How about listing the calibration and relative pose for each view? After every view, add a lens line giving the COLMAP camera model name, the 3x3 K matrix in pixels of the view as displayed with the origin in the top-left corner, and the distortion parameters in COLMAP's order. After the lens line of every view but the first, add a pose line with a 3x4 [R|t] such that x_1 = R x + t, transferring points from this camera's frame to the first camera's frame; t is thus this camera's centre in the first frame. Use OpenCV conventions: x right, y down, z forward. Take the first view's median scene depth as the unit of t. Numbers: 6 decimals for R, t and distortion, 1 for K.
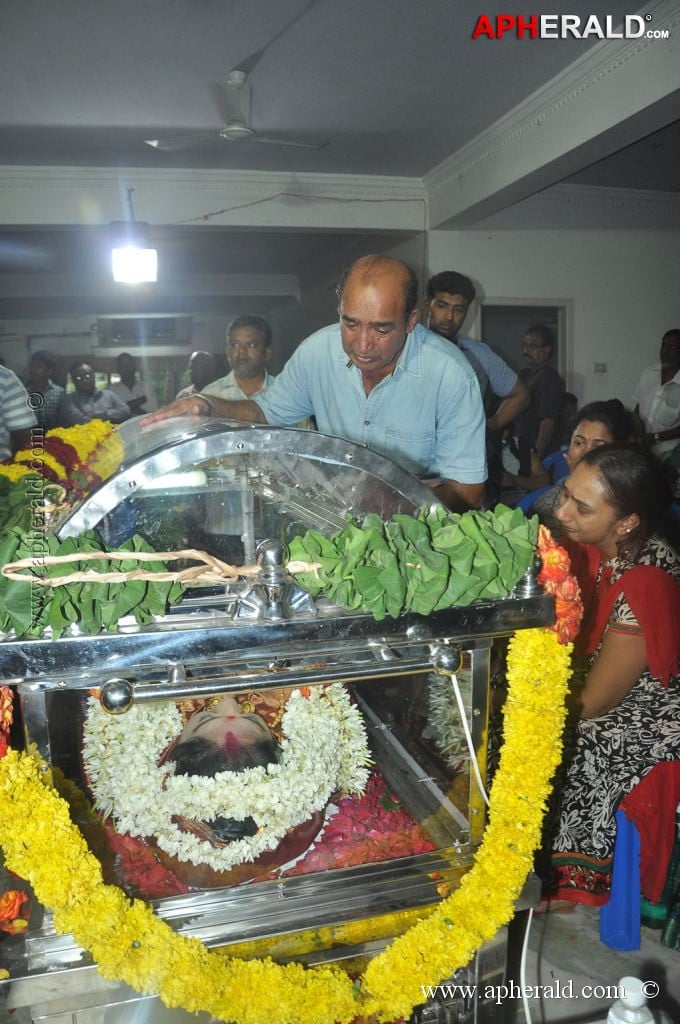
lens RADIAL K [[771.8, 0, 340.0], [0, 771.8, 512.0], [0, 0, 1]] dist [-0.177654, 0.115606]
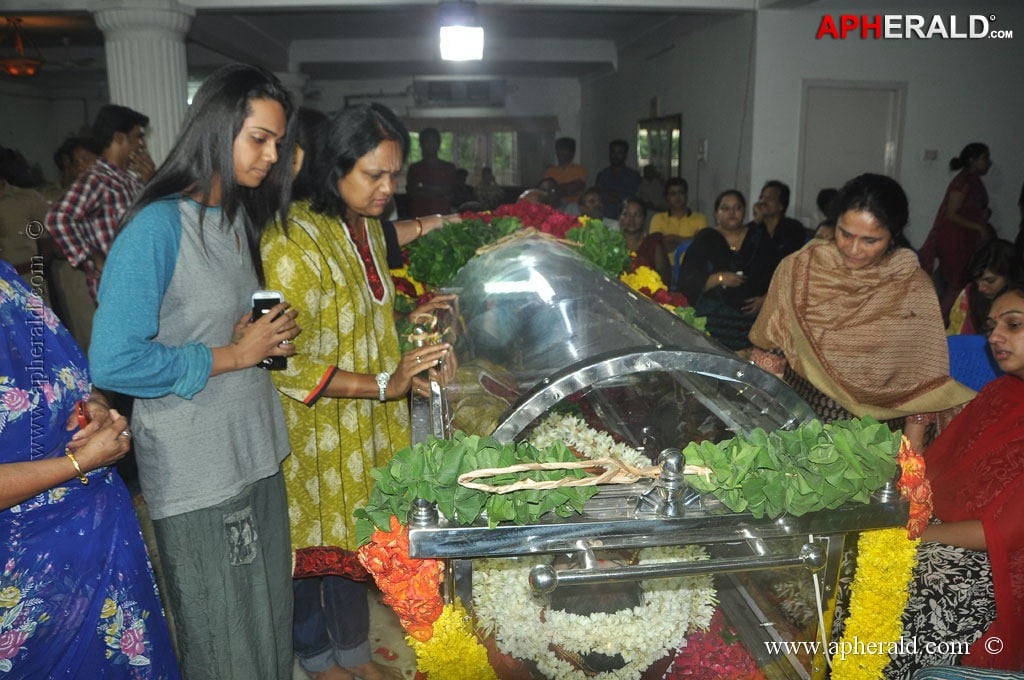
lens RADIAL K [[771.8, 0, 511.4], [0, 771.8, 326.6], [0, 0, 1]] dist [-0.177654, 0.115606]
pose [[0.986103, 0.053231, -0.157374, -0.126754], [-0.039744, 0.995359, 0.087642, -0.193667], [0.161309, -0.080170, 0.983642, -0.132553]]
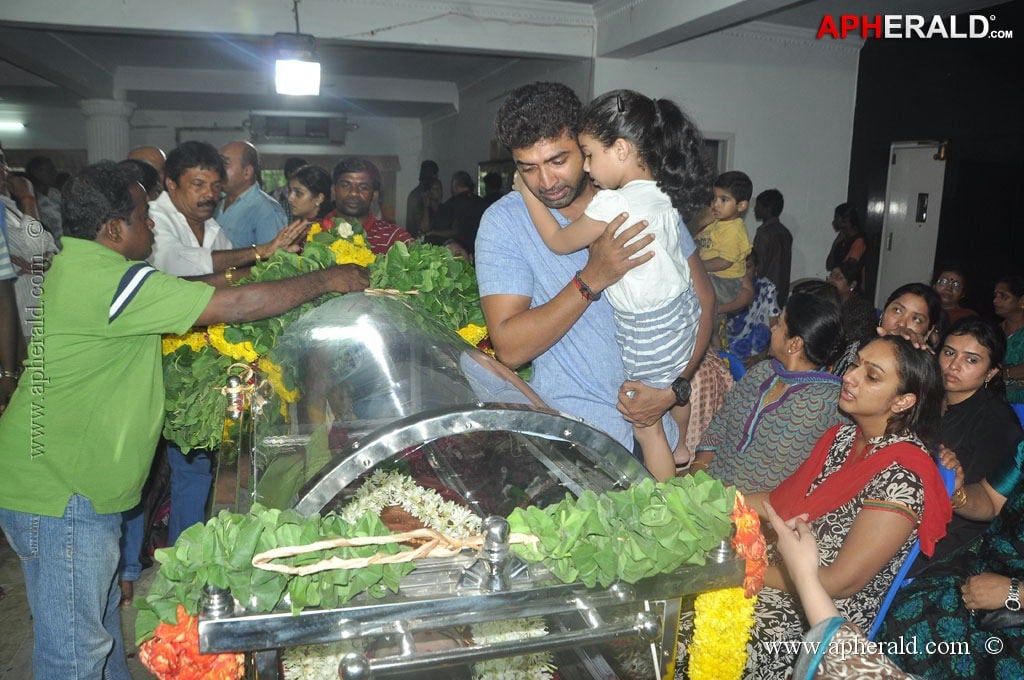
lens RADIAL K [[773.3, 0, 514.6], [0, 773.3, 332.4], [0, 0, 1]] dist [-0.146677, 0.065487]
pose [[0.997973, 0.044417, 0.045564, -0.098778], [-0.045950, 0.998393, 0.033171, -0.207004], [-0.044018, -0.035197, 0.998411, -0.048813]]
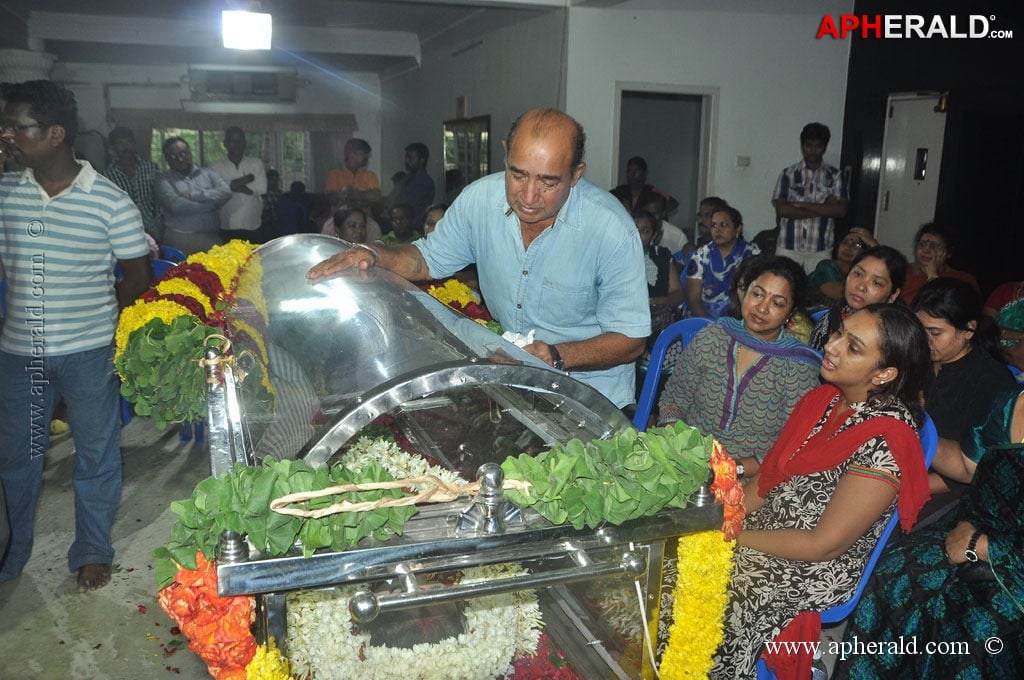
lens RADIAL K [[853.4, 0, 511.4], [0, 853.4, 324.4], [0, 0, 1]] dist [-0.145711, 0.162515]
pose [[0.996442, 0.026800, 0.079912, -0.132767], [-0.031075, 0.998125, 0.052741, -0.194012], [-0.078349, -0.055037, 0.995406, -0.211138]]
